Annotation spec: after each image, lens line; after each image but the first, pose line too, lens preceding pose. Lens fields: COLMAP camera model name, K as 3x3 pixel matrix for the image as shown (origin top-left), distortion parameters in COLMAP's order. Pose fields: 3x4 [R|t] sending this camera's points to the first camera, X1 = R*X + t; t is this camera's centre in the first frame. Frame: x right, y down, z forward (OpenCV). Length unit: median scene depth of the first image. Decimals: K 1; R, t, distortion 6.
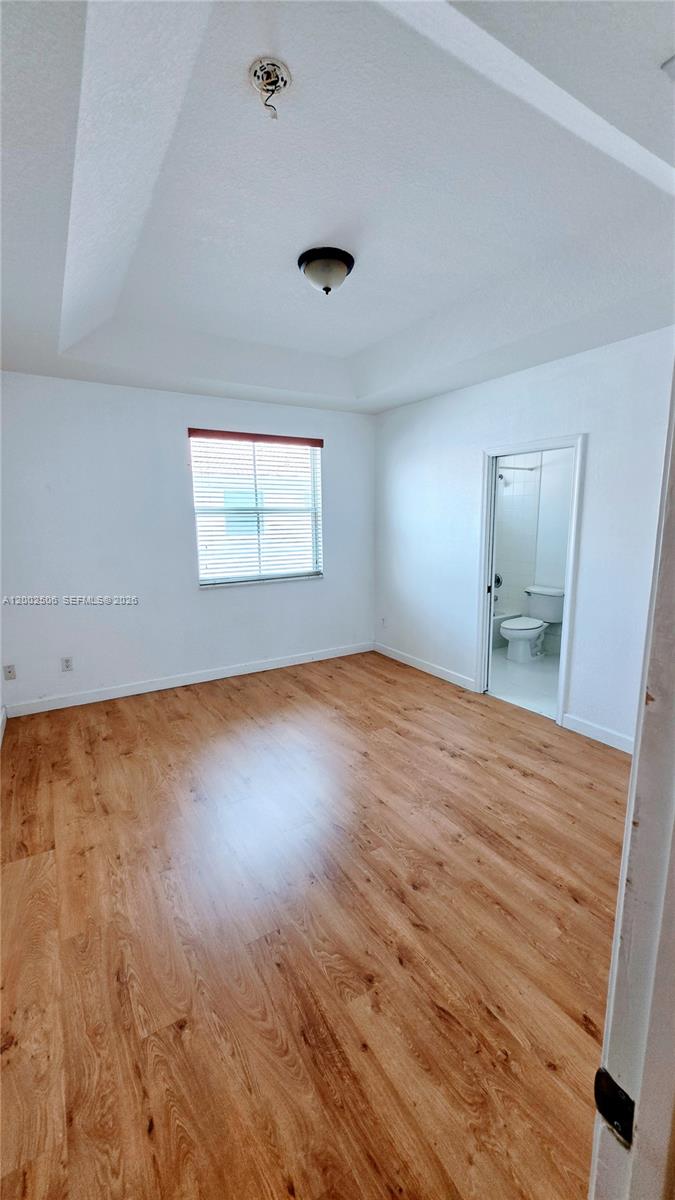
lens RADIAL K [[481.4, 0, 342.5], [0, 481.4, 598.3], [0, 0, 1]] dist [-0.001787, 0.000105]
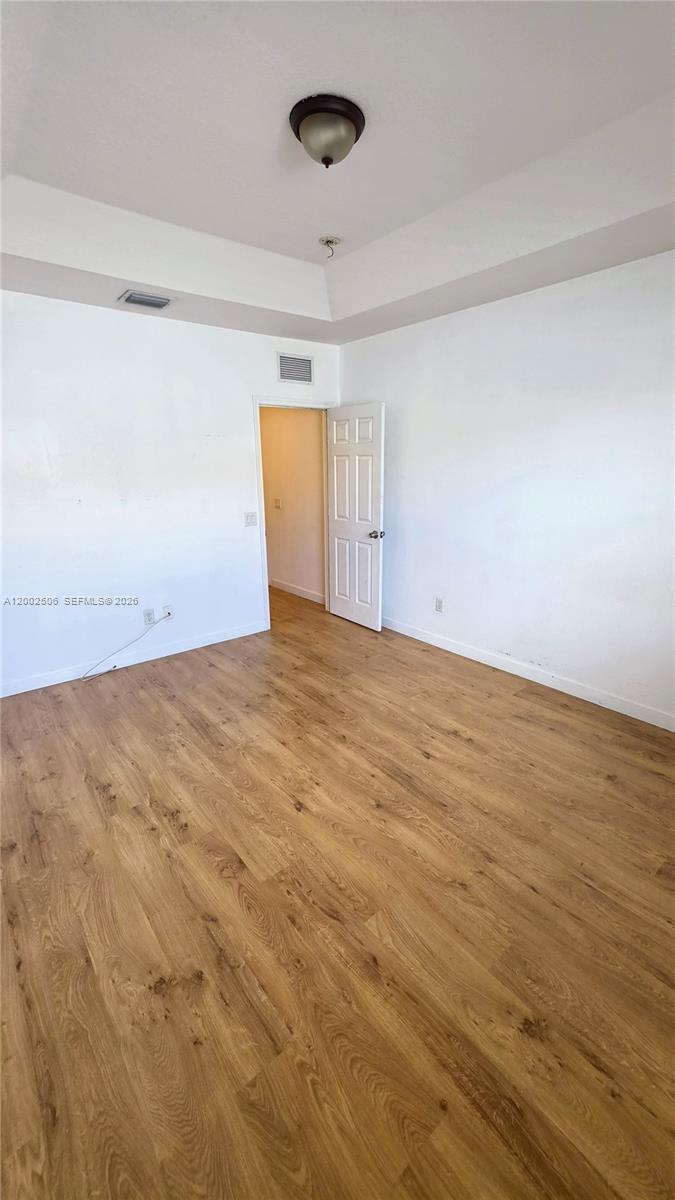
lens RADIAL K [[481.4, 0, 342.5], [0, 481.4, 598.3], [0, 0, 1]] dist [-0.001787, 0.000105]
pose [[-0.990090, 0.052741, -0.130151, 0.071862], [-0.009426, 0.899746, 0.436313, -0.317656], [0.140115, 0.433216, -0.890332, 1.790622]]
